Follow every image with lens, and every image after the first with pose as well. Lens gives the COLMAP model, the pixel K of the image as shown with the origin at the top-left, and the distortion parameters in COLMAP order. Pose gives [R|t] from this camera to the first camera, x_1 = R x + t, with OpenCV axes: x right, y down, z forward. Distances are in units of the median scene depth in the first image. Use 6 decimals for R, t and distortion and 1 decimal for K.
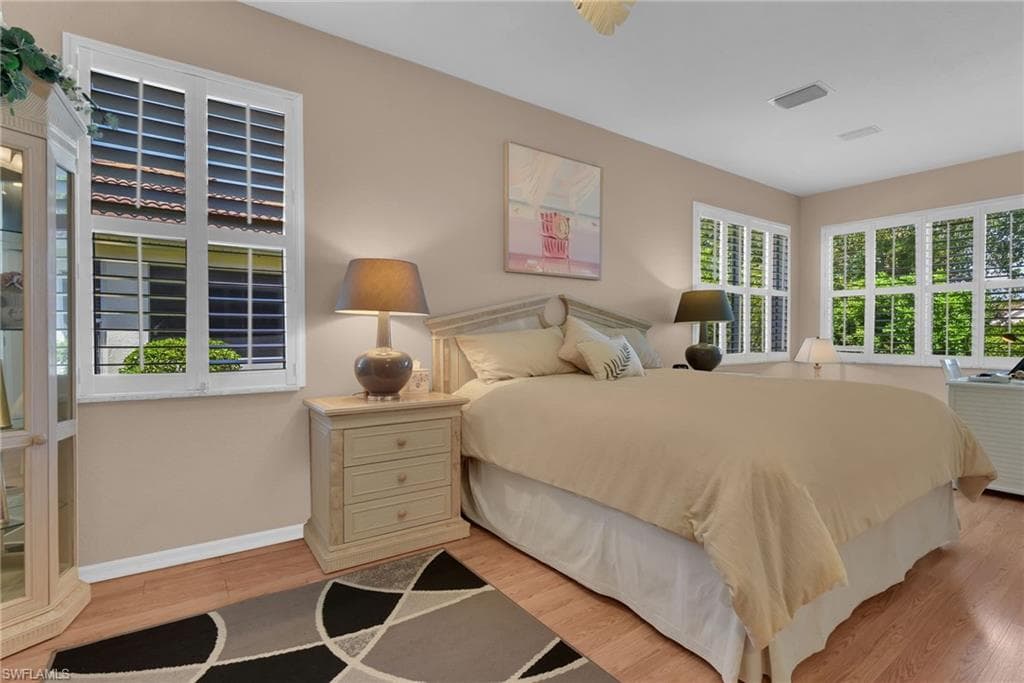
lens RADIAL K [[484.8, 0, 513.4], [0, 484.8, 341.1], [0, 0, 1]] dist [0.000236, -0.000007]
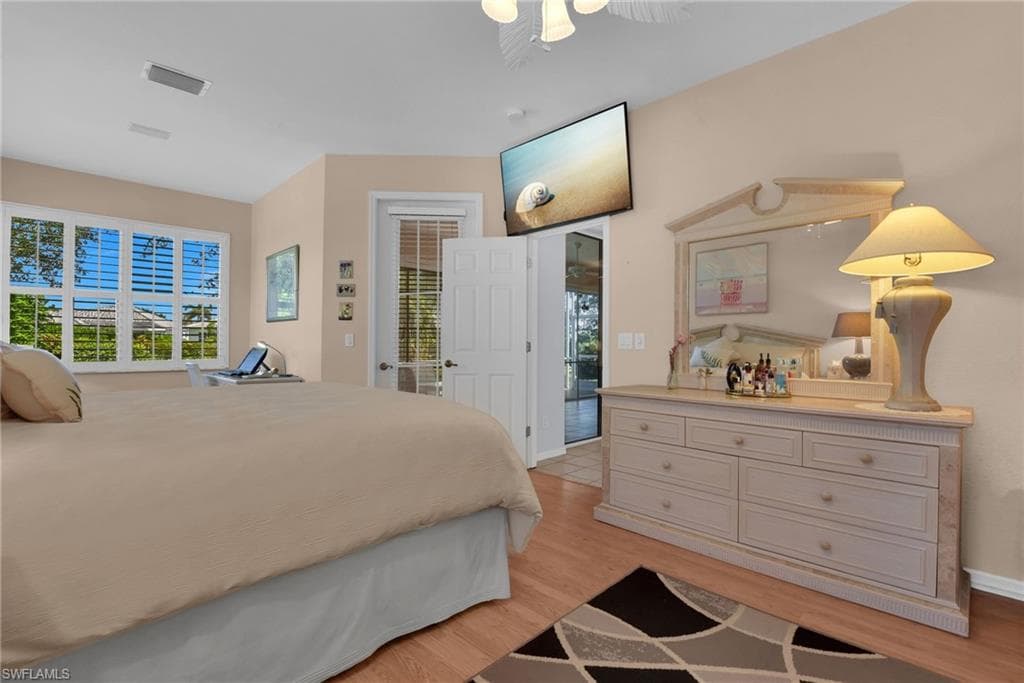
lens RADIAL K [[484.8, 0, 513.8], [0, 484.8, 340.5], [0, 0, 1]] dist [0.000236, -0.000007]
pose [[-0.173398, 0.000530, 0.984852, -0.403915], [0.010984, 0.999939, 0.001396, -0.010576], [-0.984791, 0.011060, -0.173393, 0.528896]]
